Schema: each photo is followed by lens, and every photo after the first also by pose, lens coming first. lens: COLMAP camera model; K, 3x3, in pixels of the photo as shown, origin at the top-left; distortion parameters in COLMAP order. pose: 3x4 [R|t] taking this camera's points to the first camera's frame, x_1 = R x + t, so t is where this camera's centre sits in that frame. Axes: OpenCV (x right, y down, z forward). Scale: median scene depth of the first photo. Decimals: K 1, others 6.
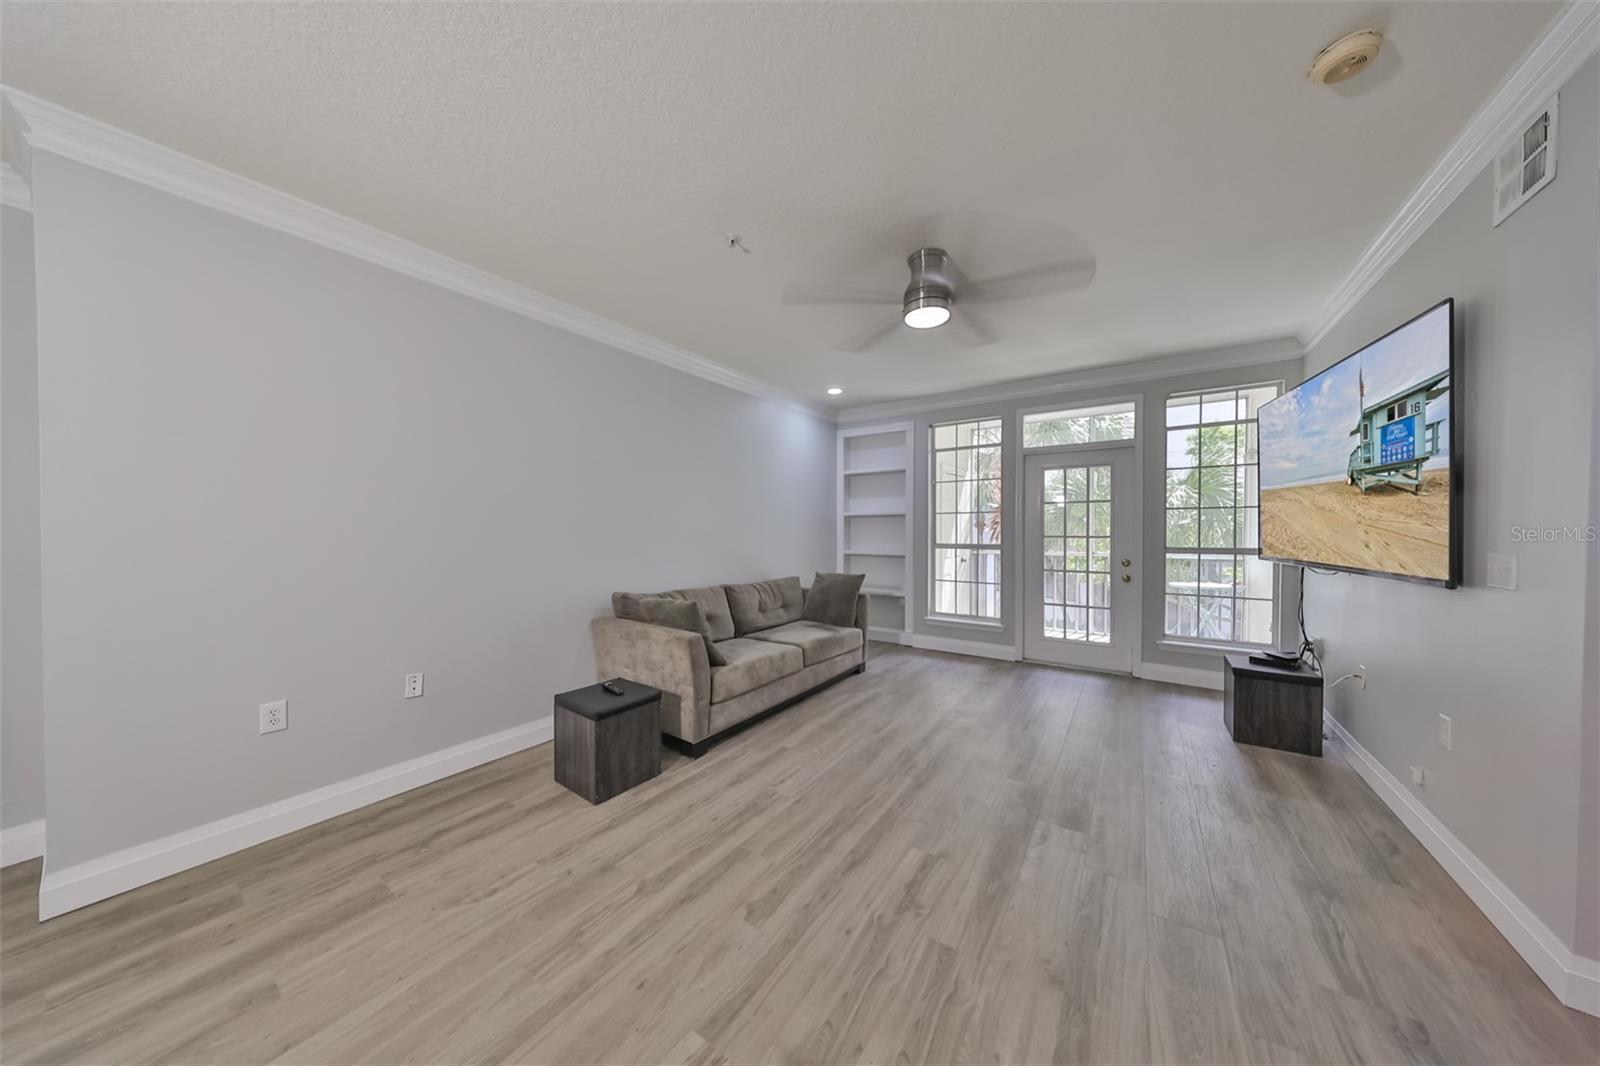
lens RADIAL K [[494.4, 0, 790.2], [0, 494.4, 537.3], [0, 0, 1]] dist [-0.000326, -0.000046]
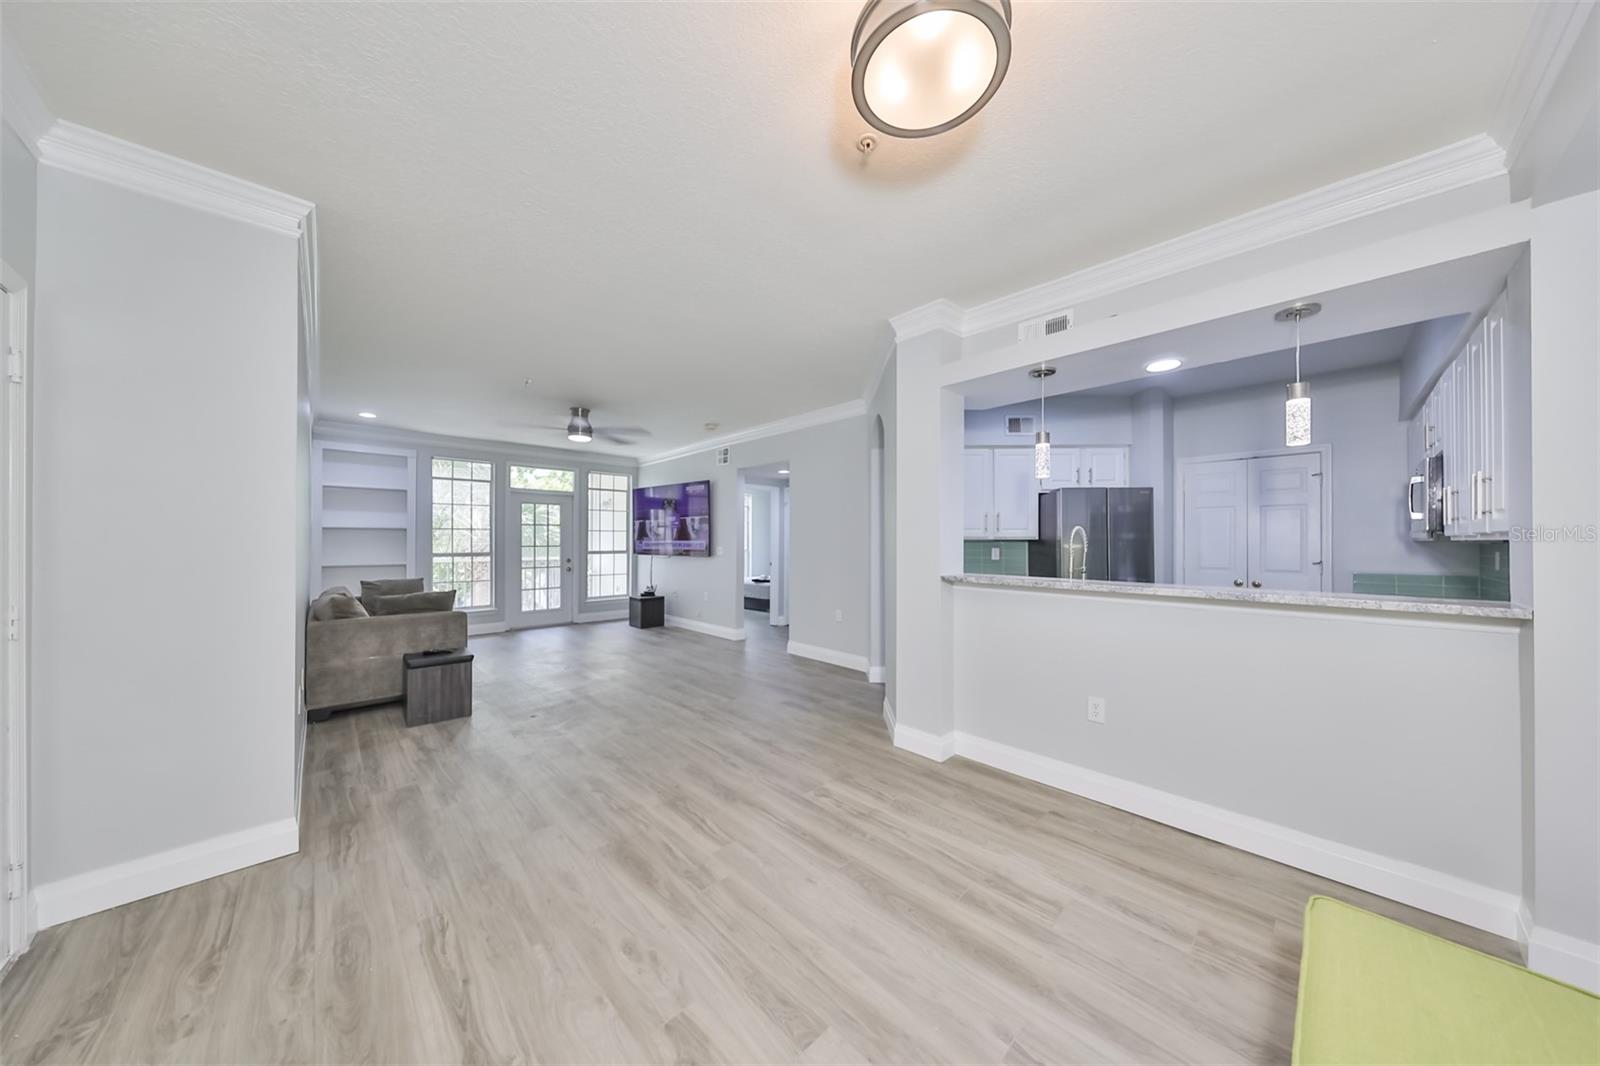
lens RADIAL K [[523.8, 0, 815.2], [0, 523.8, 538.5], [0, 0, 1]] dist [-0.000610, -0.000032]
pose [[0.180714, 0.007446, 0.983507, -1.737501], [0.019414, 0.999749, -0.011137, 0.018549], [-0.983344, 0.021107, 0.180525, -0.366759]]
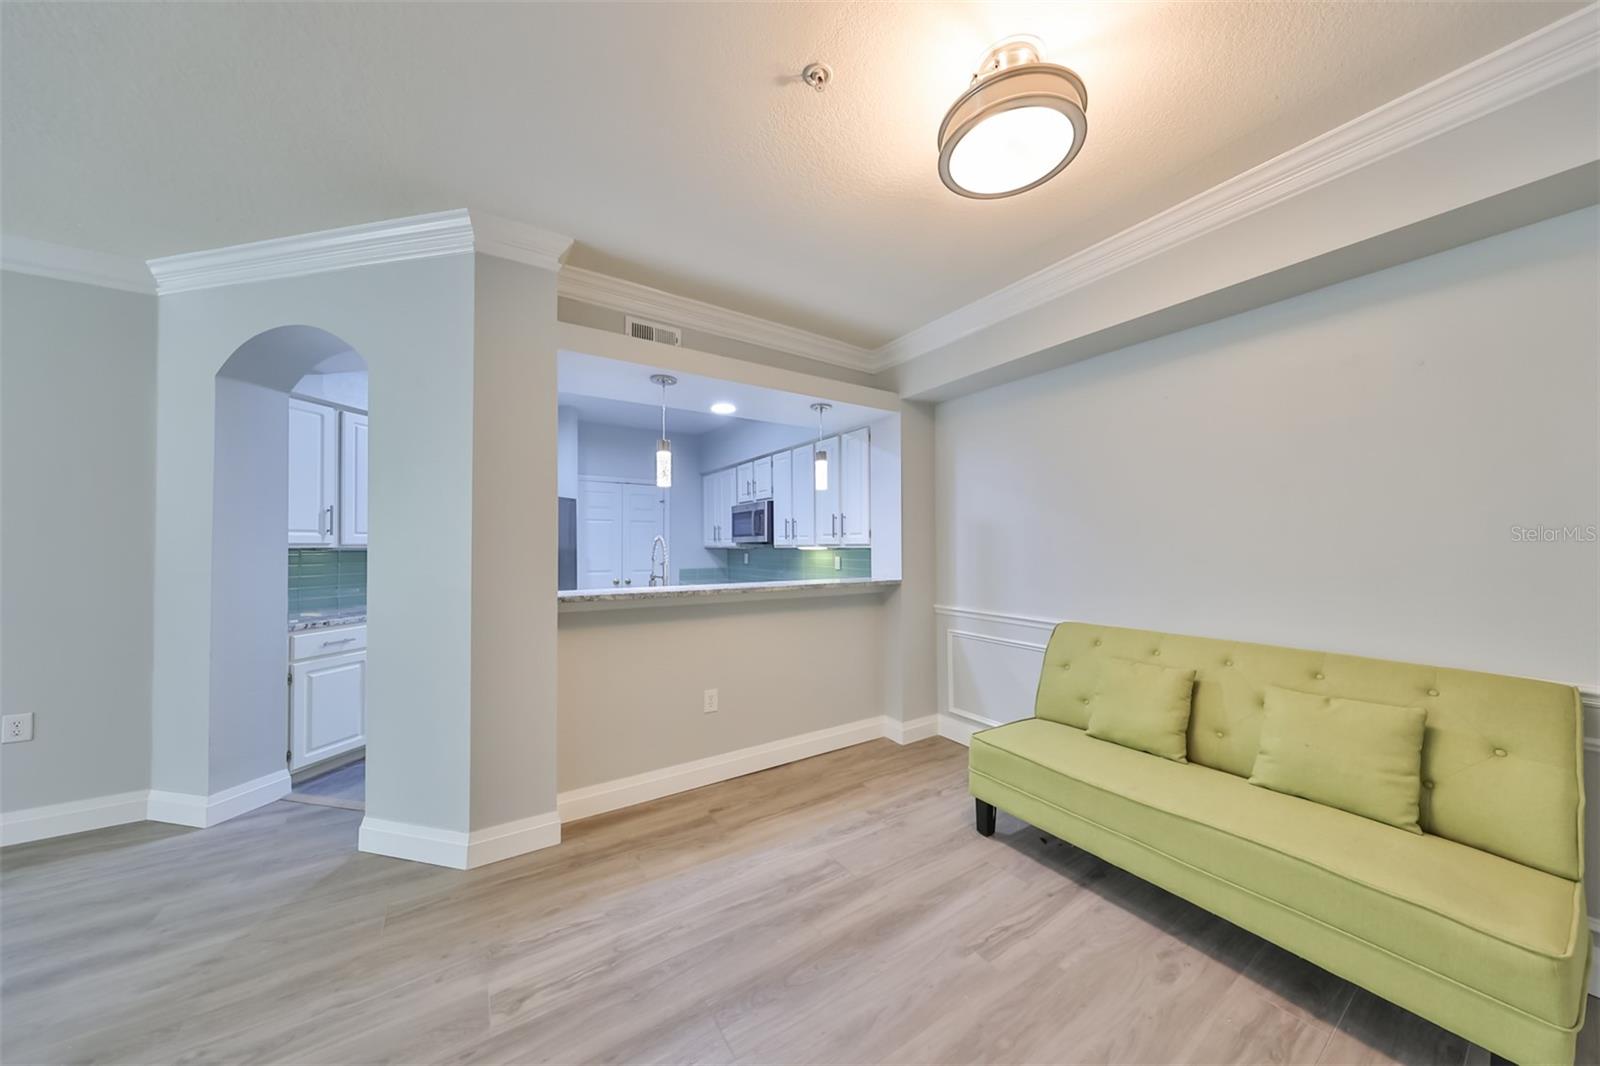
lens RADIAL K [[501.5, 0, 793.0], [0, 501.5, 535.5], [0, 0, 1]] dist [-0.000609, 0.000067]
pose [[-0.926529, 0.015372, 0.375909, -1.181702], [0.014219, 0.999882, -0.005842, 0.003339], [-0.375955, -0.000067, -0.926638, 0.251789]]
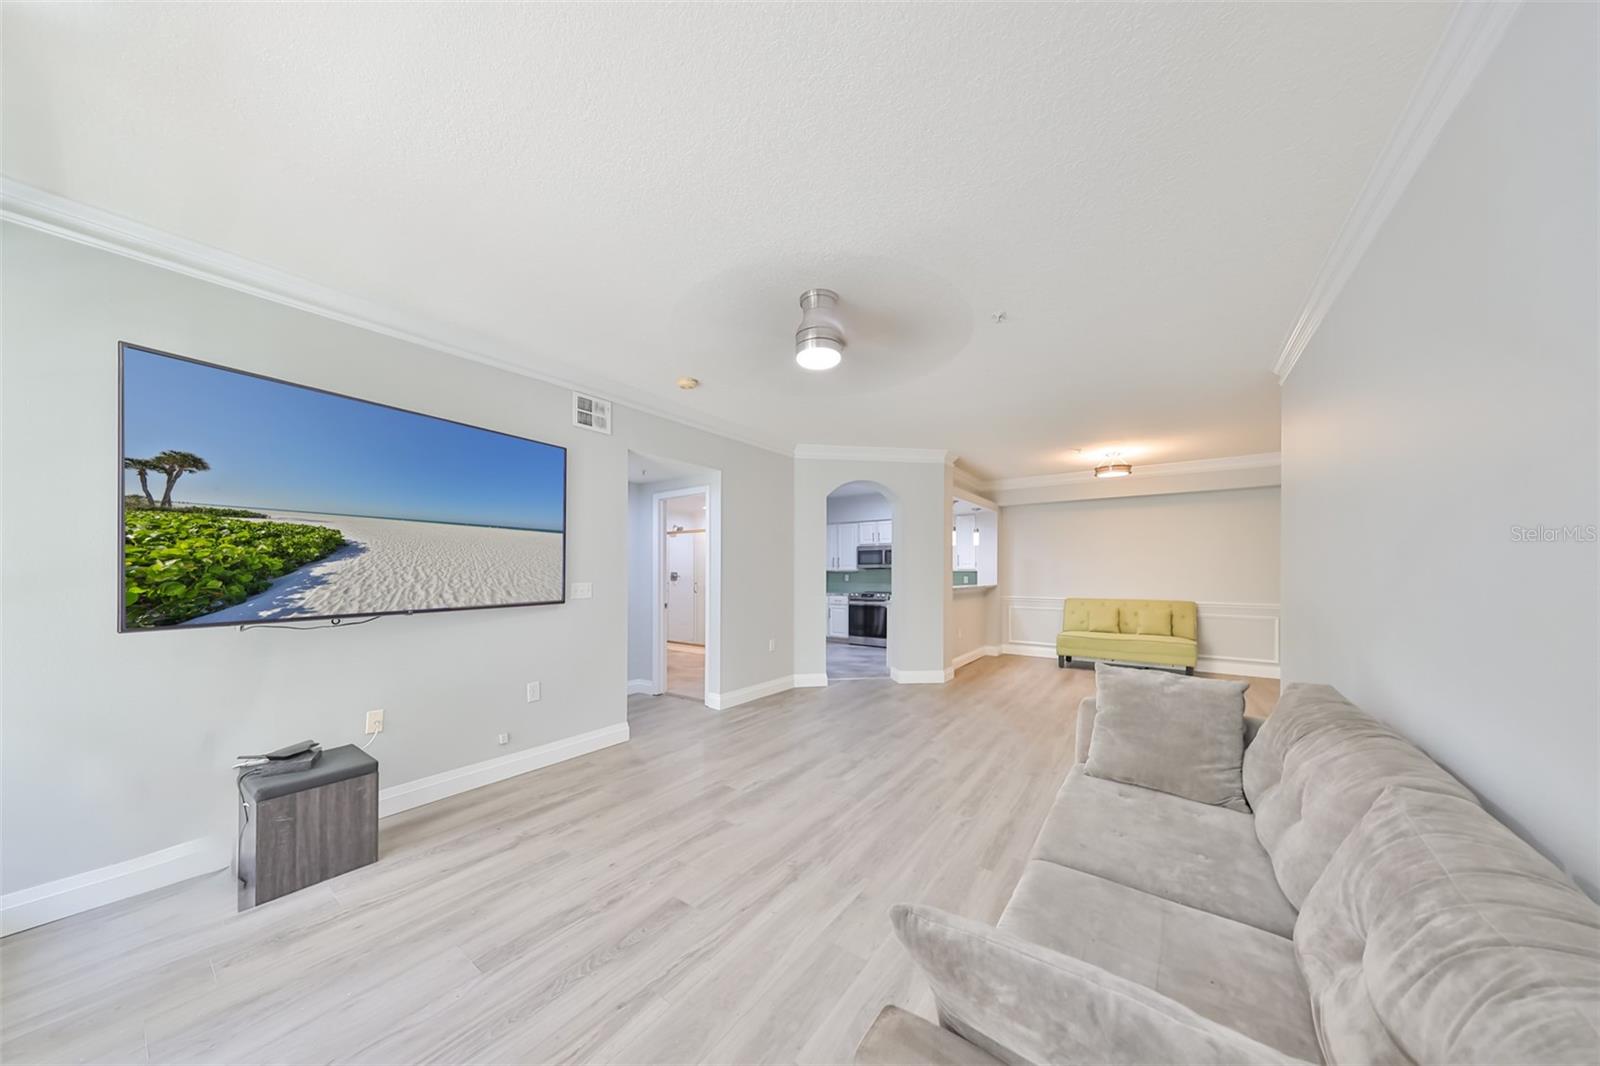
lens RADIAL K [[506.9, 0, 805.9], [0, 506.9, 567.3], [0, 0, 1]] dist [0.000070, -0.000054]
pose [[-0.999934, 0.001579, -0.011358, 0.318156], [0.001415, 0.999894, 0.014457, -0.038819], [0.011379, 0.014440, -0.999831, 2.066497]]
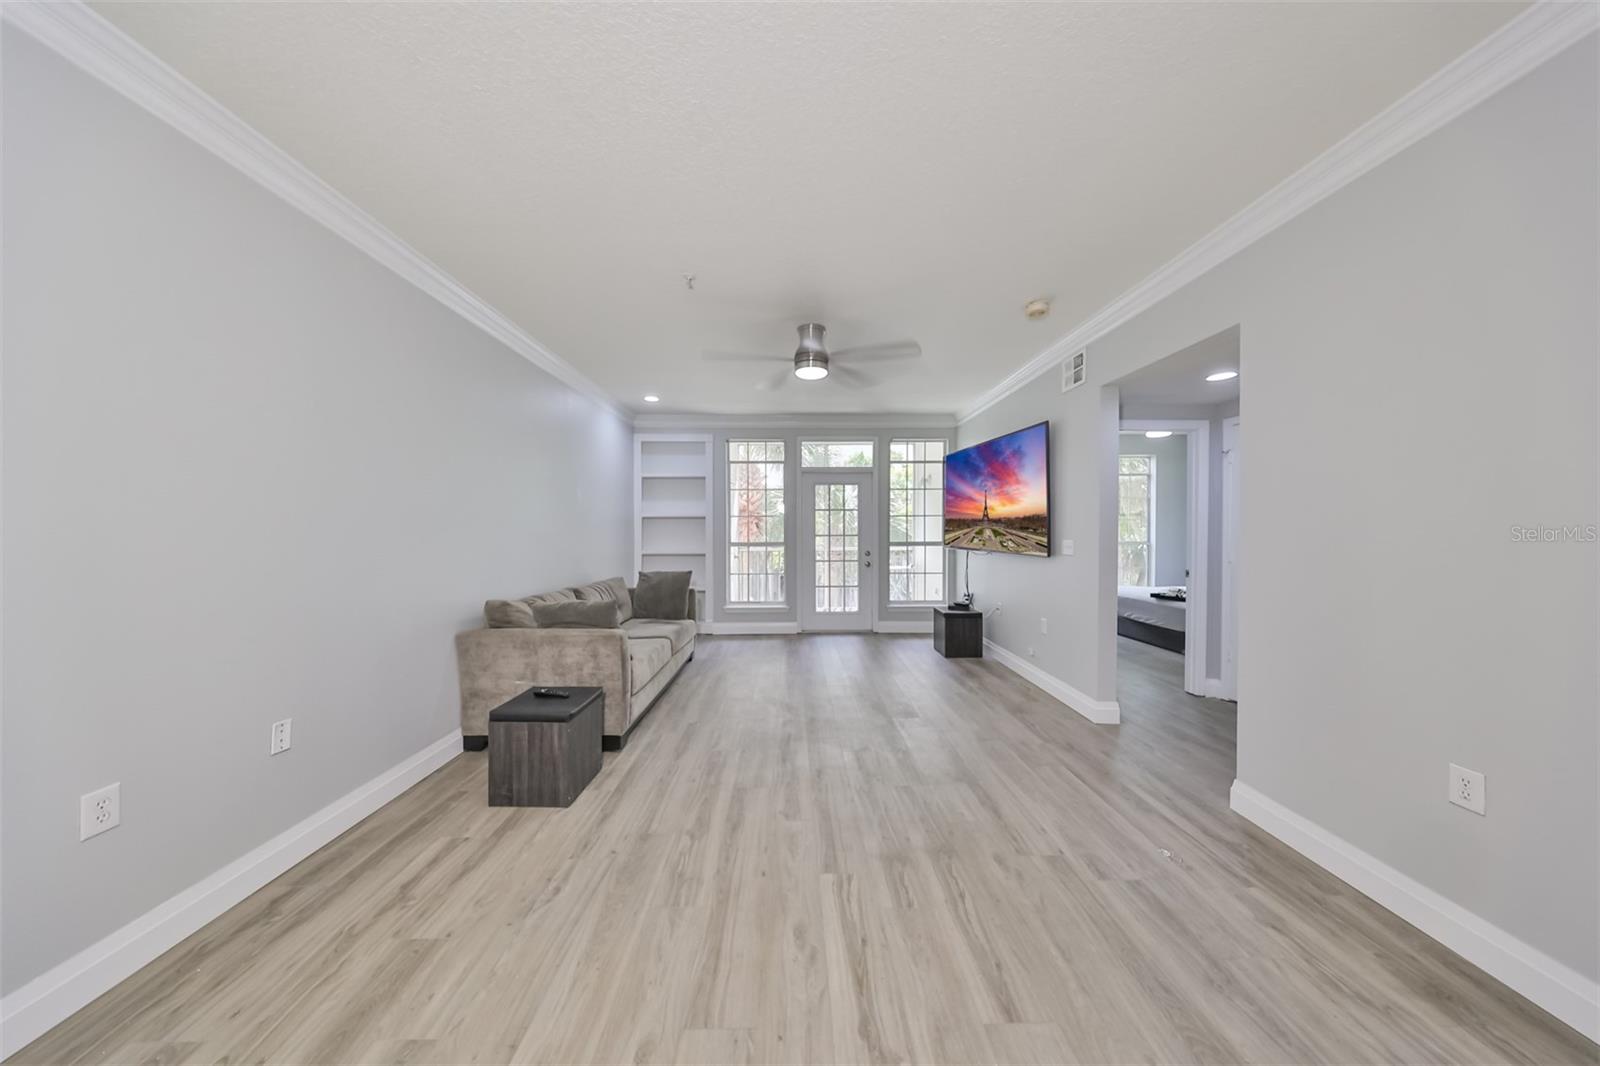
lens RADIAL K [[501.5, 0, 793.0], [0, 501.5, 535.5], [0, 0, 1]] dist [-0.000609, 0.000067]
pose [[0.812081, -0.007623, 0.583495, -0.577312], [0.012413, 0.999914, -0.004214, 0.006164], [-0.583413, 0.010665, 0.812106, -0.080846]]
